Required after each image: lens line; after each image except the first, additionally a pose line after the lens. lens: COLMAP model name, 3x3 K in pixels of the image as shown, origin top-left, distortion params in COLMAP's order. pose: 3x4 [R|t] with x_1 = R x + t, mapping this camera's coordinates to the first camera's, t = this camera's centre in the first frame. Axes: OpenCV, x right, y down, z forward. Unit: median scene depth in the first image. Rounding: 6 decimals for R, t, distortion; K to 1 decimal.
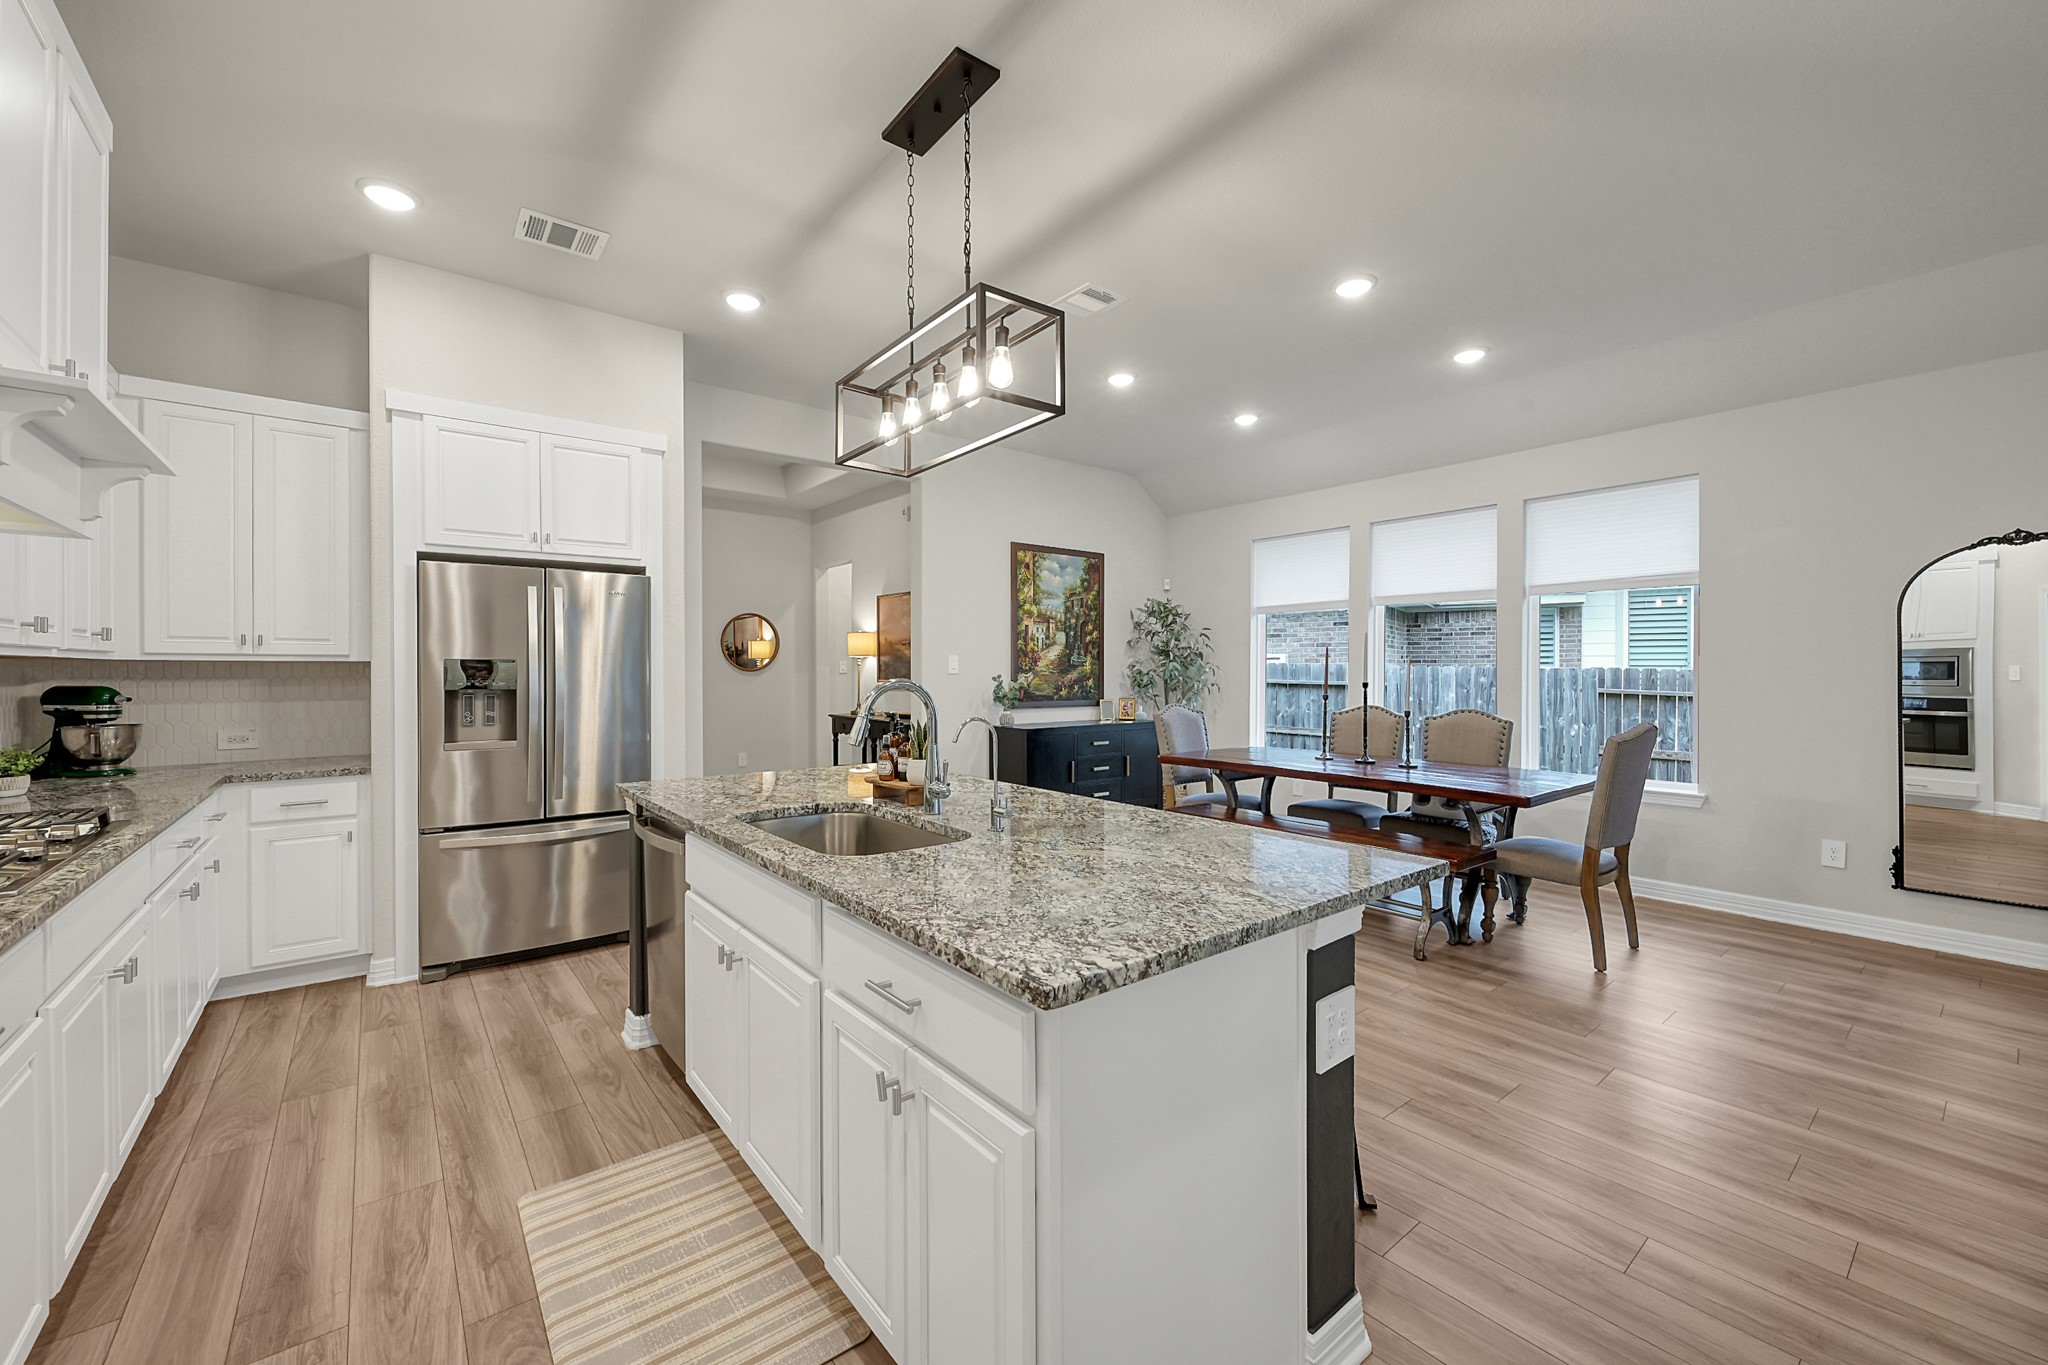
lens RADIAL K [[813.4, 0, 1025.2], [0, 813.4, 672.4], [0, 0, 1]] dist [-0.004306, 0.000899]
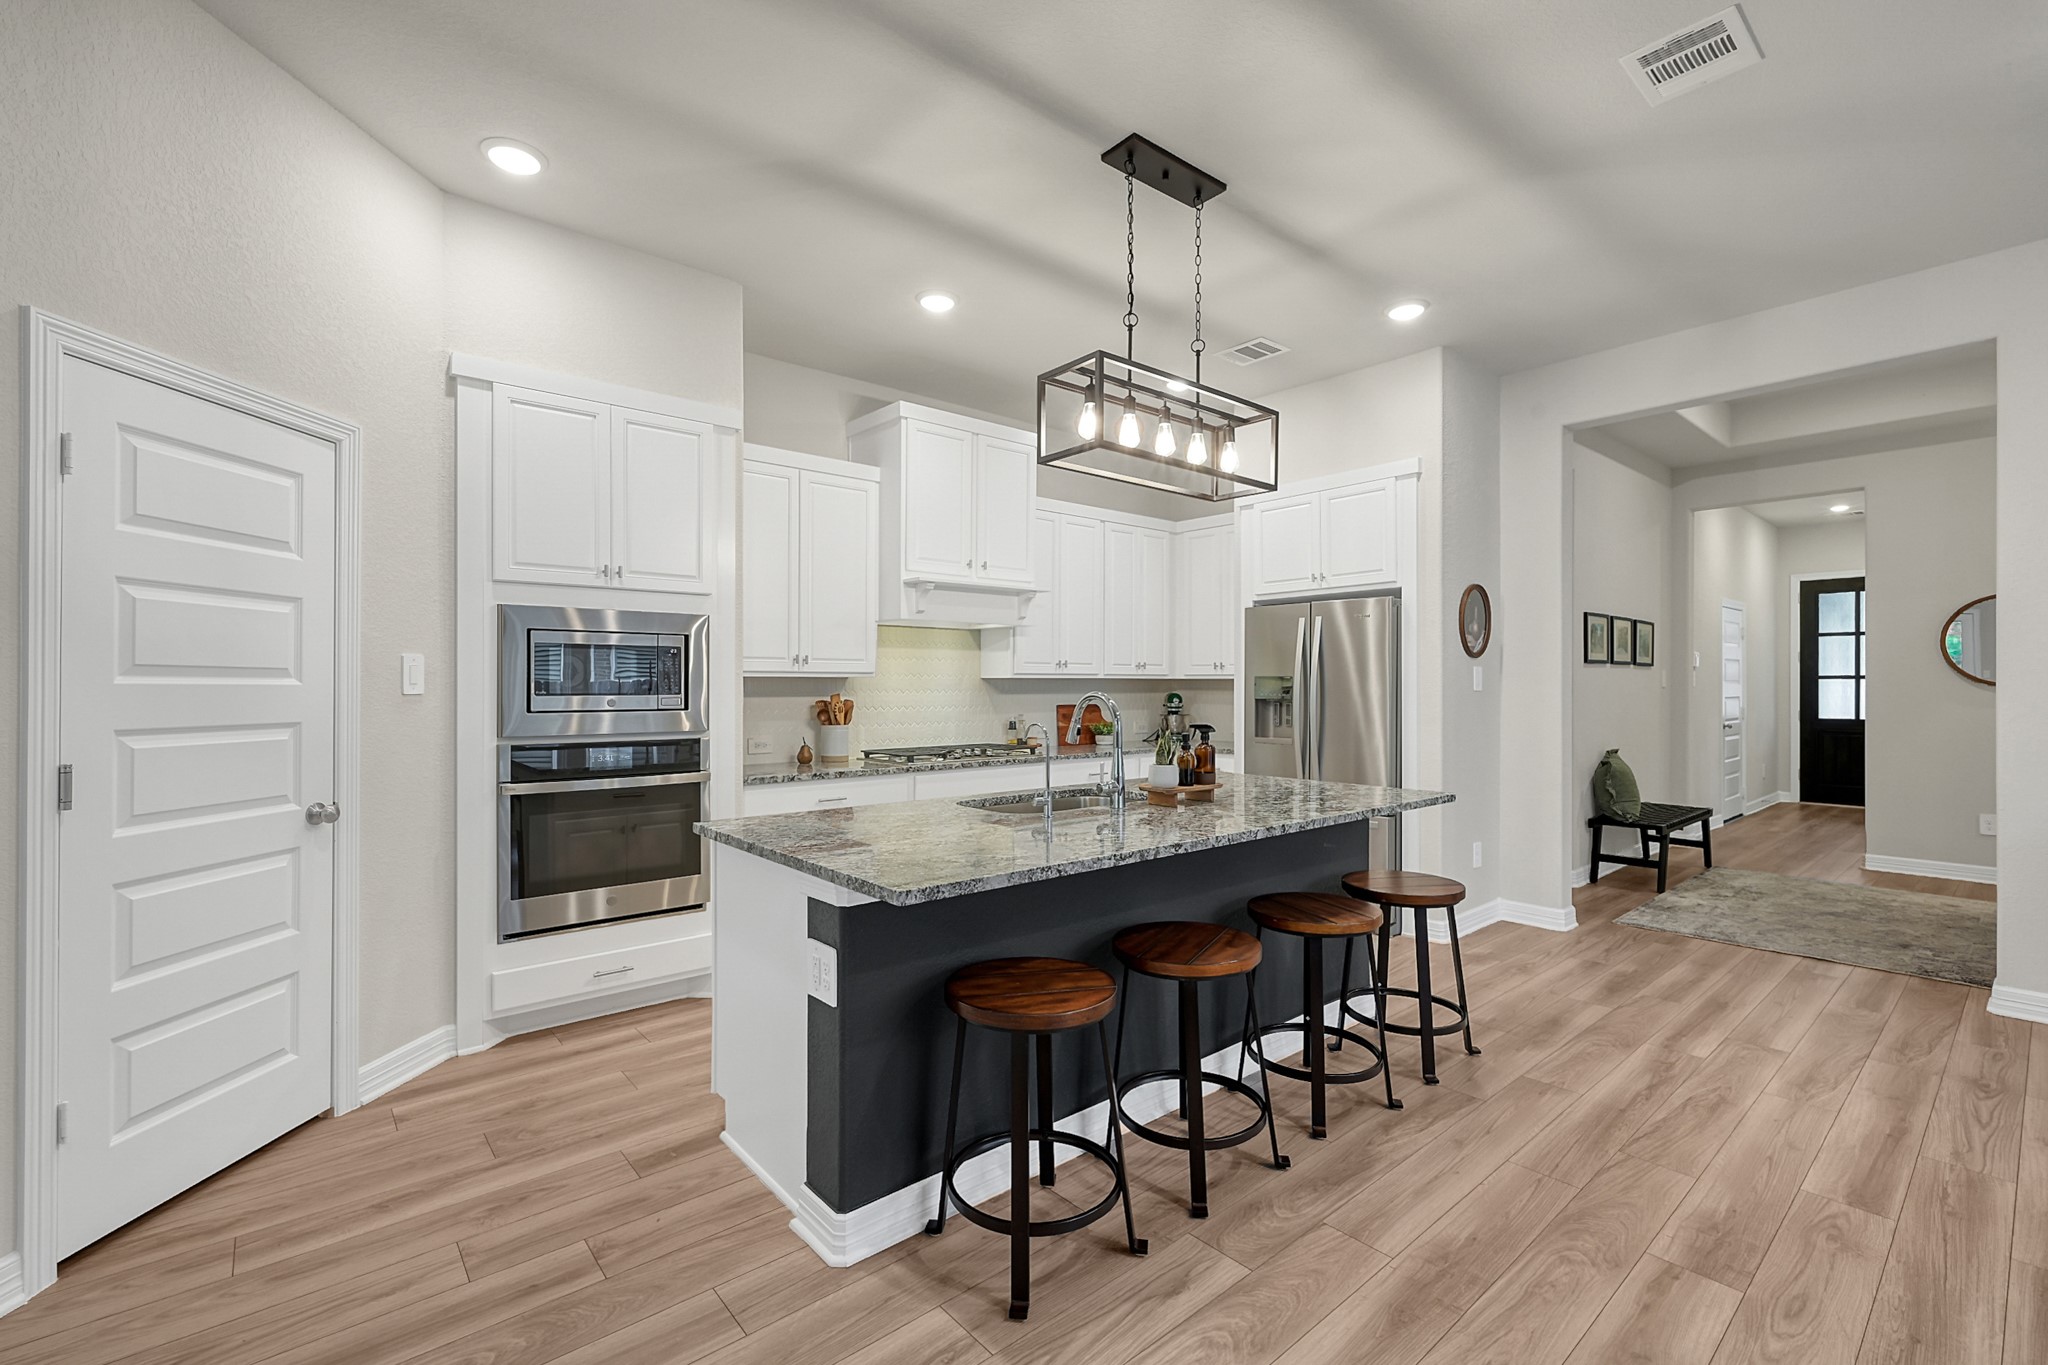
lens RADIAL K [[872.3, 0, 1020.6], [0, 872.3, 682.5], [0, 0, 1]] dist [0.012104, -0.001117]
pose [[0.034158, -0.002553, -0.999413, 0.707829], [-0.002699, 0.999993, -0.002646, -0.001821], [0.999413, 0.002788, 0.034151, 0.508451]]
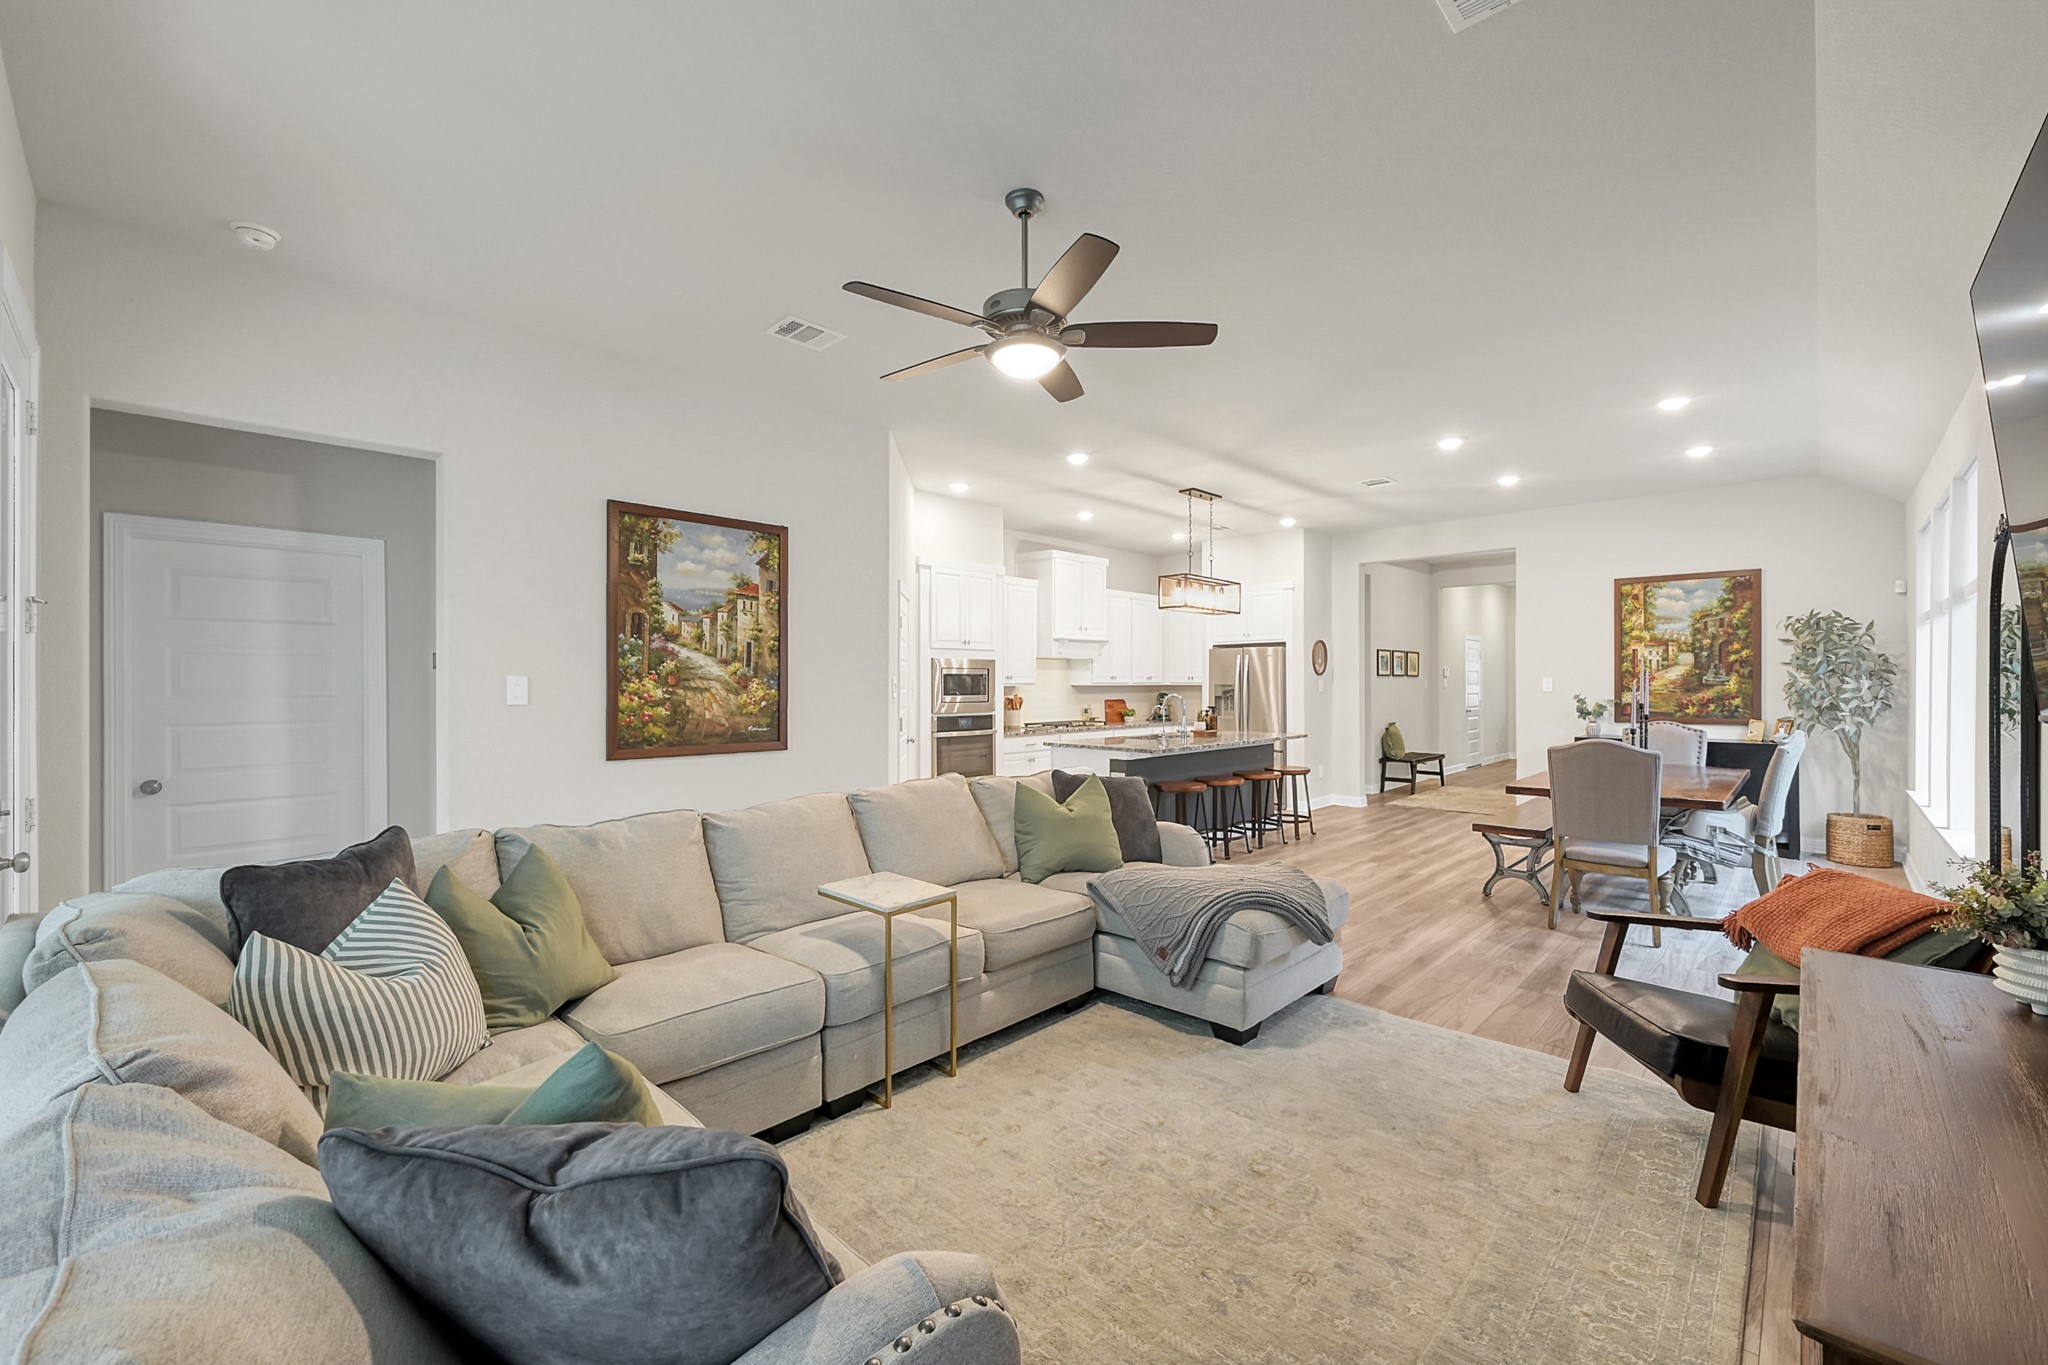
lens RADIAL K [[813.4, 0, 1033.7], [0, 813.4, 690.0], [0, 0, 1]] dist [-0.004306, 0.000899]
pose [[0.147633, 0.007008, -0.989017, 1.771427], [0.000880, 0.999974, 0.007217, -0.017671], [0.989042, -0.001936, 0.147623, -0.009967]]
